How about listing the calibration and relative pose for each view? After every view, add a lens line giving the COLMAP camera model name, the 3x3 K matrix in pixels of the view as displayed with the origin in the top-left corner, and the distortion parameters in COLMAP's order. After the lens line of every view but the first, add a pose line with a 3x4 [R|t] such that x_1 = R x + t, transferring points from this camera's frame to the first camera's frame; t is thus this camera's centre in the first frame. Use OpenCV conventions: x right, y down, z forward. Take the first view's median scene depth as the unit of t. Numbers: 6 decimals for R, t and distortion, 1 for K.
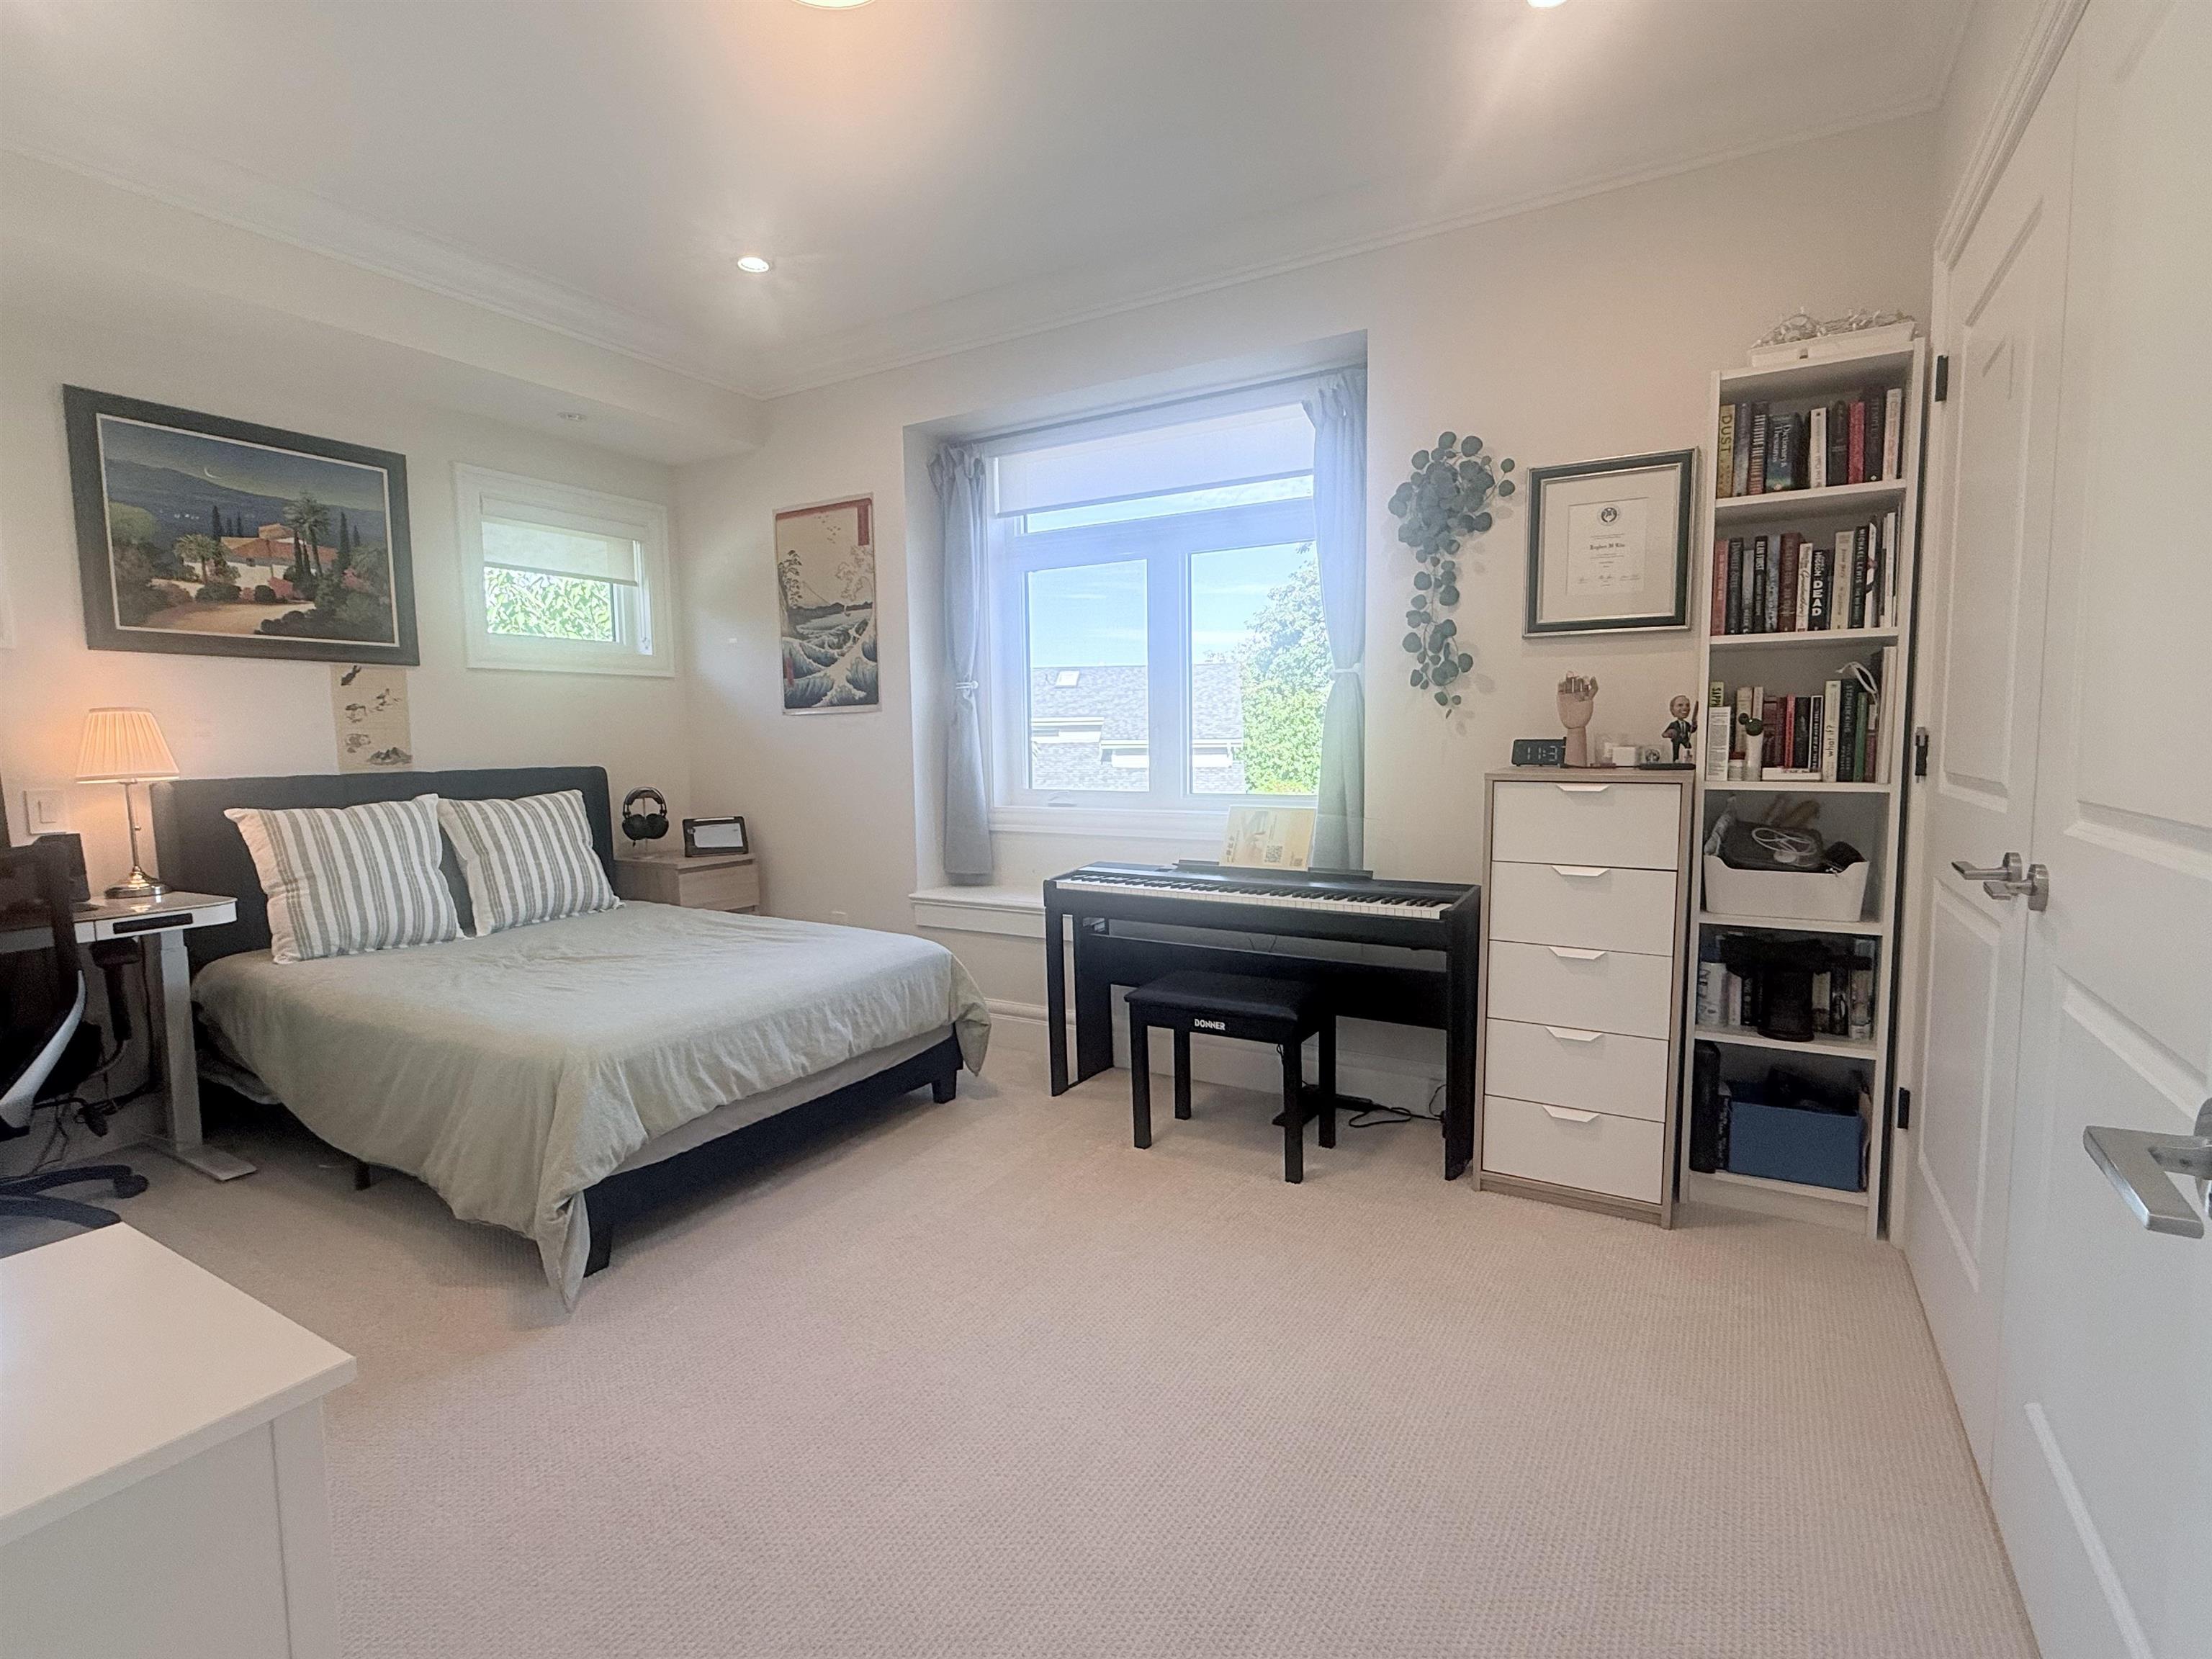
lens RADIAL K [[1038.7, 0, 1091.5], [0, 1038.7, 824.9], [0, 0, 1]] dist [0.000677, -0.000086]
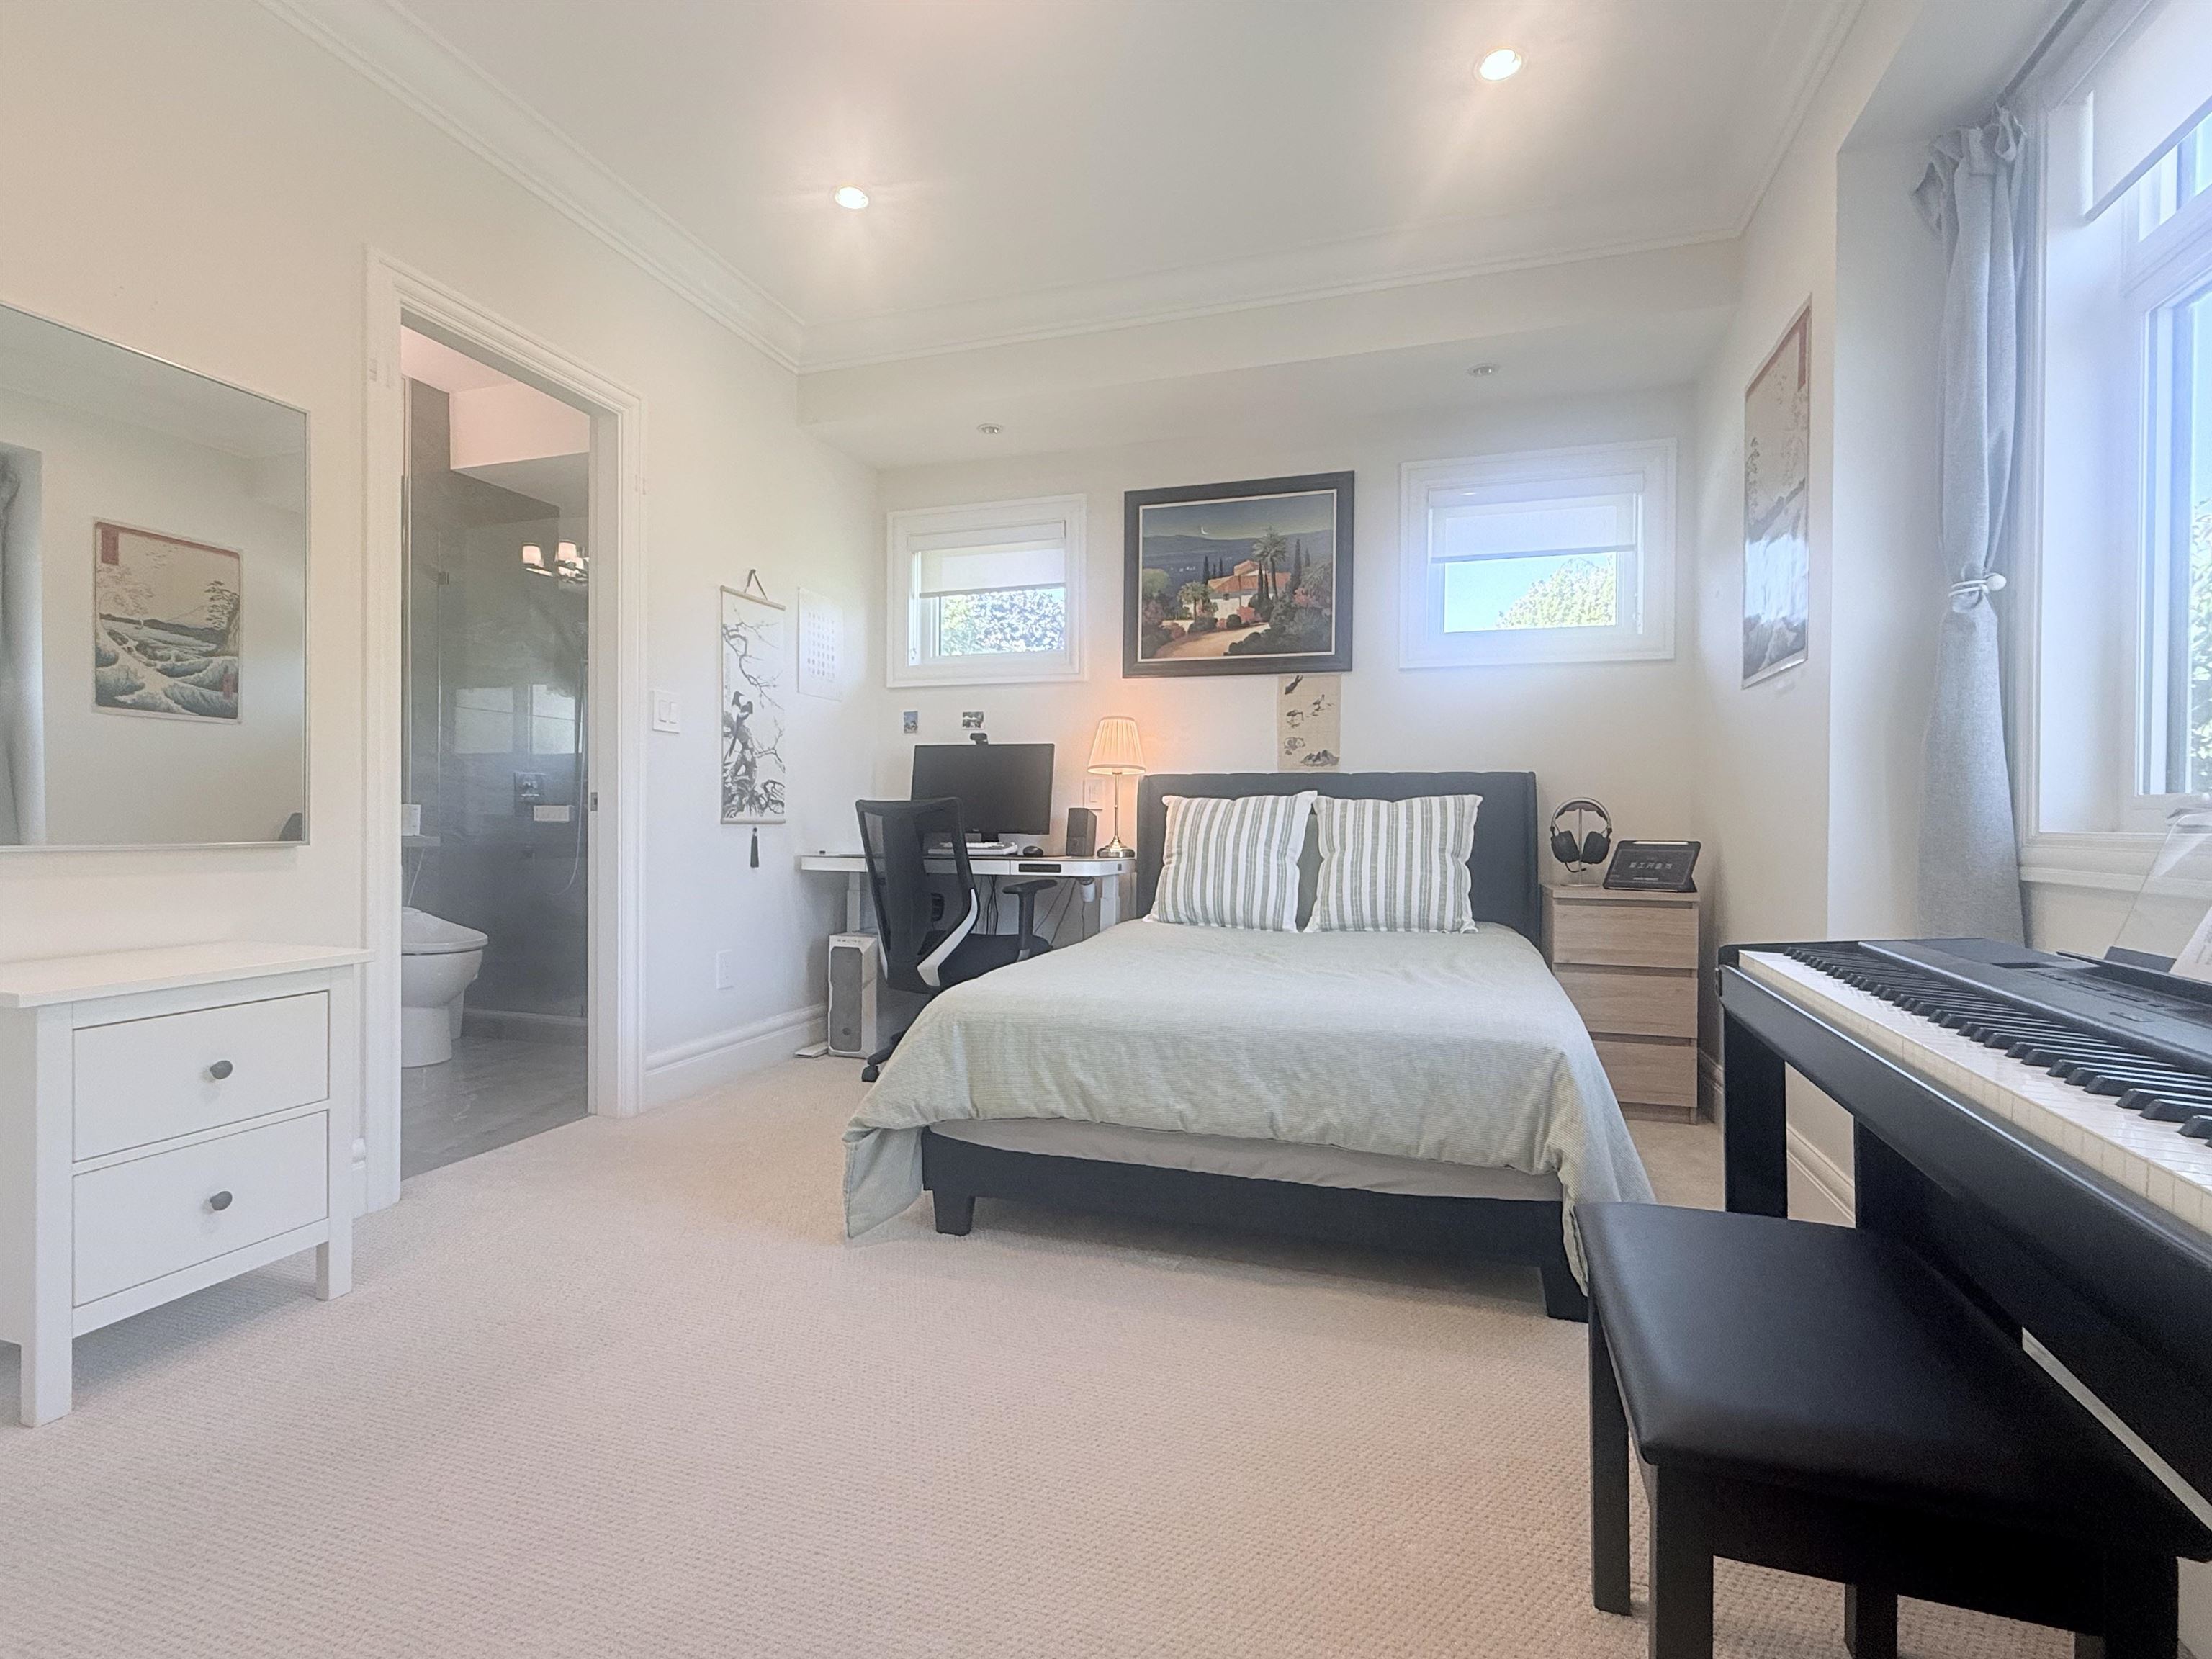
lens RADIAL K [[1038.7, 0, 1091.5], [0, 1038.7, 824.9], [0, 0, 1]] dist [0.000677, -0.000086]
pose [[0.231791, 0.023616, -0.972479, 0.330970], [-0.093228, 0.995643, 0.001957, 0.023339], [0.968288, 0.090209, 0.232982, 0.582143]]
